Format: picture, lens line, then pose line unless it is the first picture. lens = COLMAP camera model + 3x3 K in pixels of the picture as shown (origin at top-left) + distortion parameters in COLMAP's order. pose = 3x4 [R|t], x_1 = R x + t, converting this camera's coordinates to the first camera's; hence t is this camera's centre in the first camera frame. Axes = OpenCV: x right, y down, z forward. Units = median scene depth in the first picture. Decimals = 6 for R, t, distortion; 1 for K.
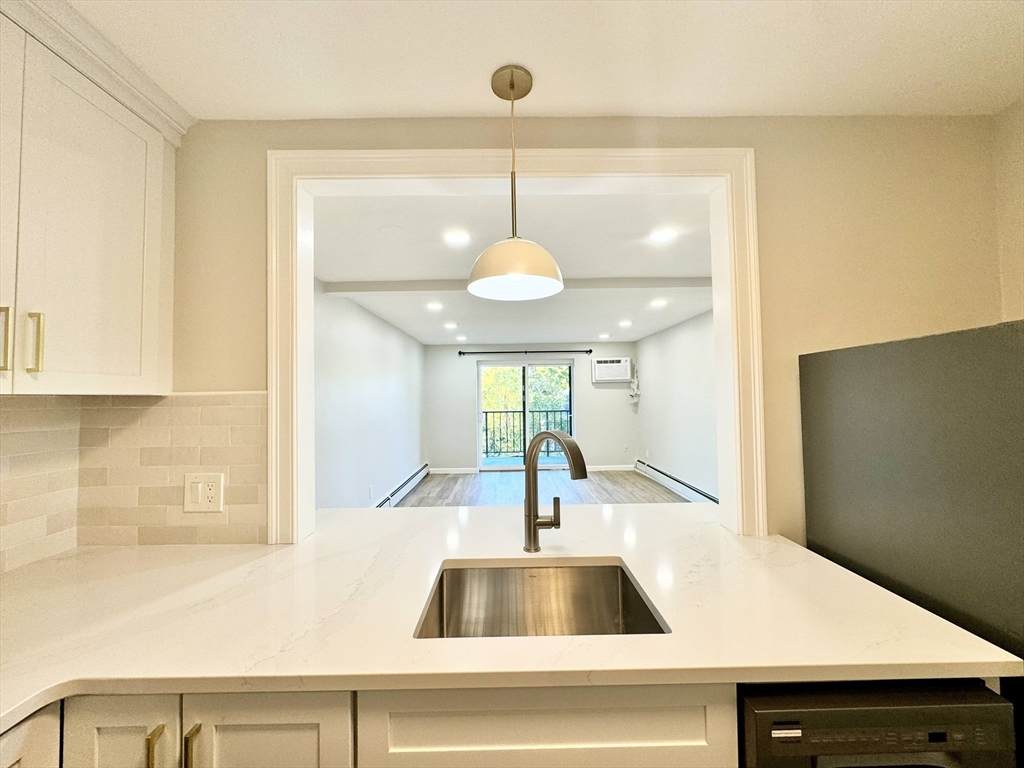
lens RADIAL K [[408.3, 0, 515.0], [0, 408.3, 374.8], [0, 0, 1]] dist [-0.004031, 0.000448]
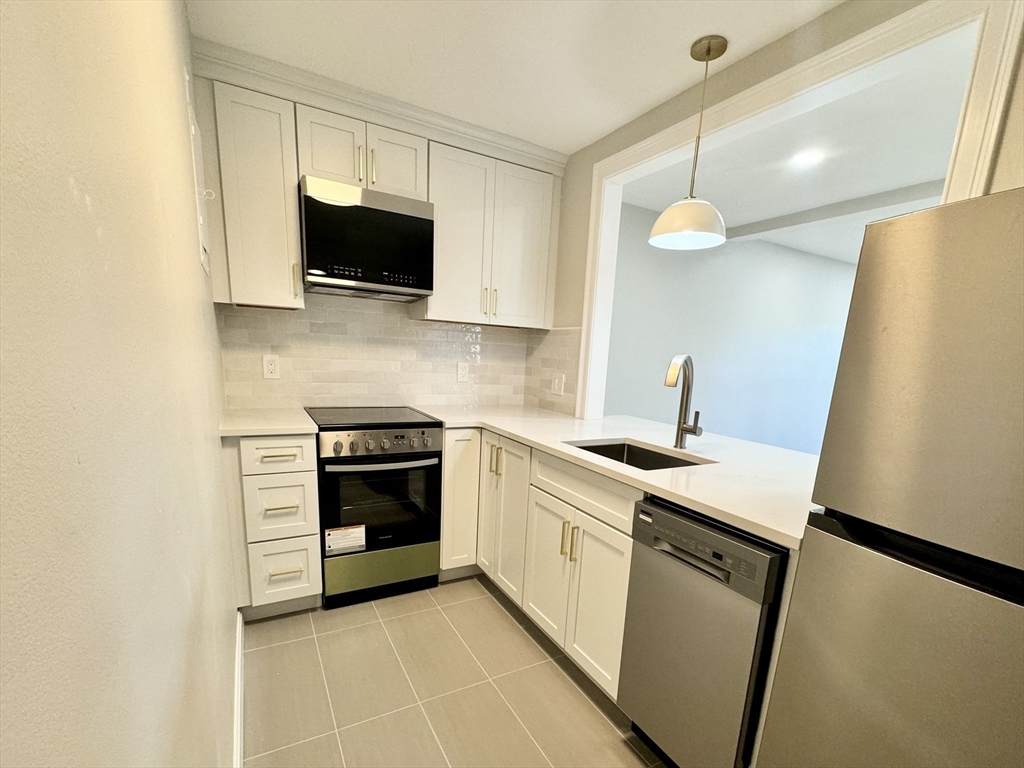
lens RADIAL K [[486.8, 0, 499.0], [0, 486.8, 477.3], [0, 0, 1]] dist [-0.001472, -0.000009]
pose [[0.436207, 0.264024, -0.860241, 1.142882], [-0.028935, 0.959608, 0.279849, 0.083844], [0.899381, -0.097181, 0.426227, -0.226812]]
